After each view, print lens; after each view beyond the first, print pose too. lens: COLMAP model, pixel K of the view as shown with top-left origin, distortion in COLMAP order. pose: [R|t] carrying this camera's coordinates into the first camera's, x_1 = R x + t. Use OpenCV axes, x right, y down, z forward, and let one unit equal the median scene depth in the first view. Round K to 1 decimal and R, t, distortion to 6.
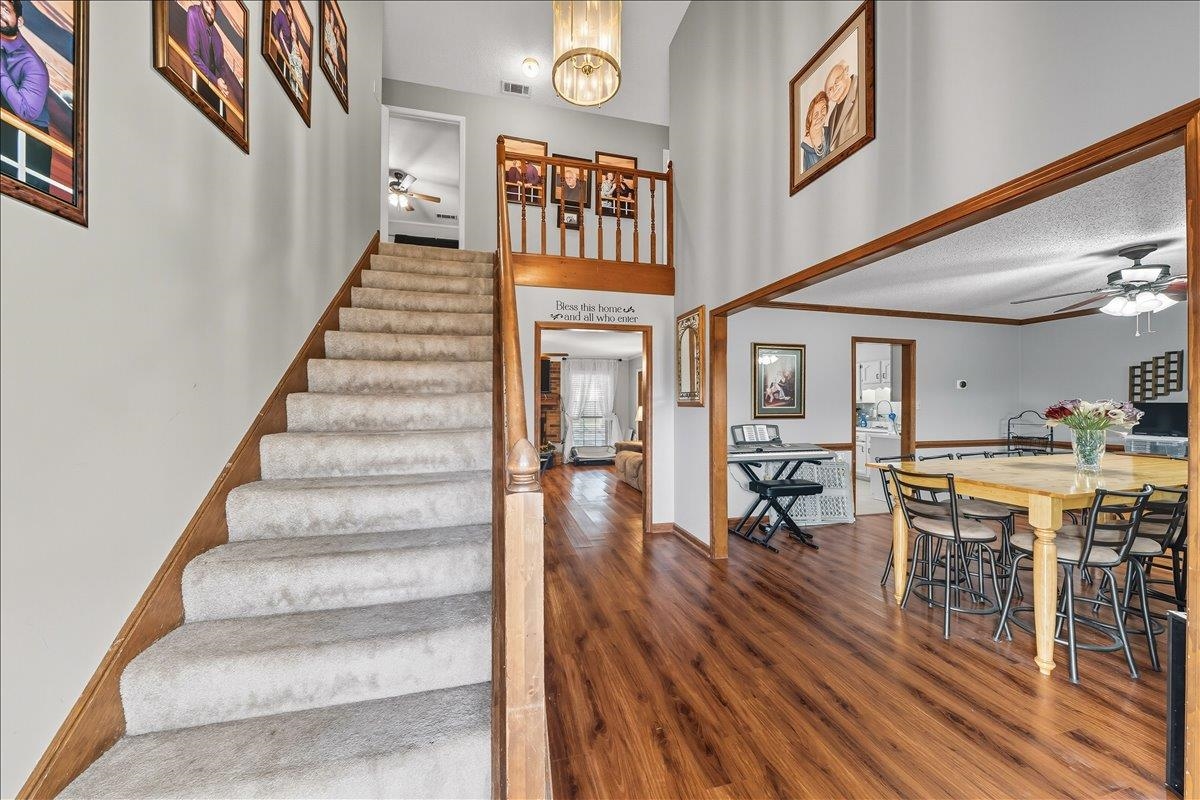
lens RADIAL K [[405.0, 0, 598.6], [0, 405.0, 403.9], [0, 0, 1]] dist [-0.000184, -0.000004]
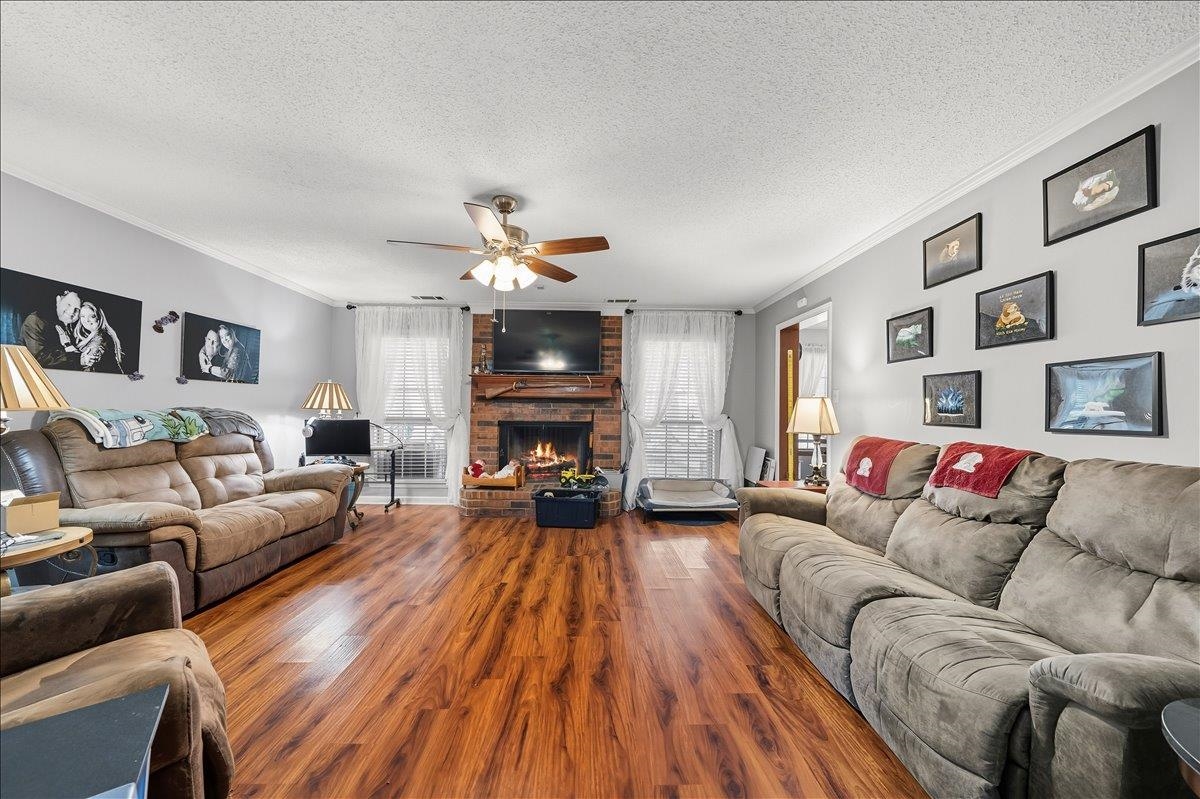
lens RADIAL K [[442.6, 0, 601.2], [0, 442.6, 403.0], [0, 0, 1]] dist [0.000768, 0.000017]
pose [[0.978415, 0.013353, -0.206219, -0.000590], [-0.016149, 0.999799, -0.011881, 0.016314], [0.206018, 0.014955, 0.978434, 0.437927]]
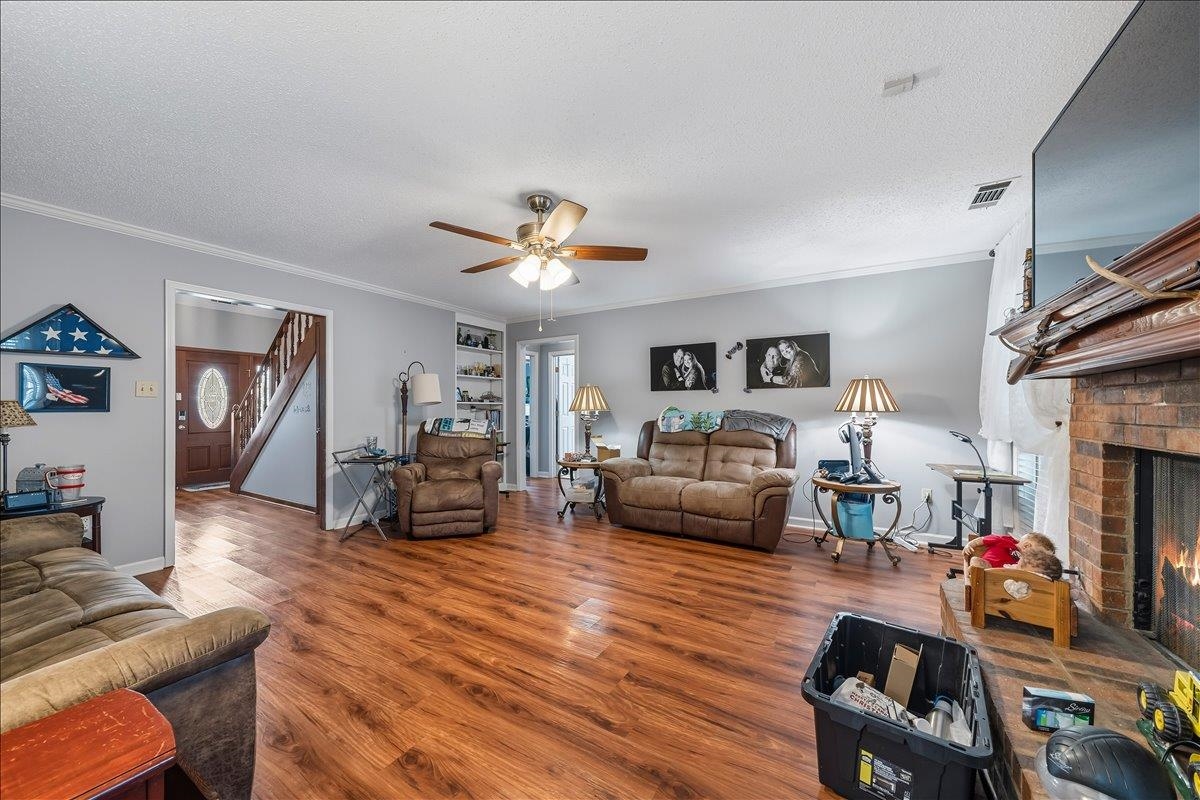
lens RADIAL K [[442.6, 0, 598.2], [0, 442.6, 406.1], [0, 0, 1]] dist [0.000768, 0.000017]
pose [[-0.716240, 0.005341, -0.697833, 0.057645], [0.007079, 0.999975, 0.000388, 0.015618], [0.697818, -0.004662, -0.716260, 0.998605]]
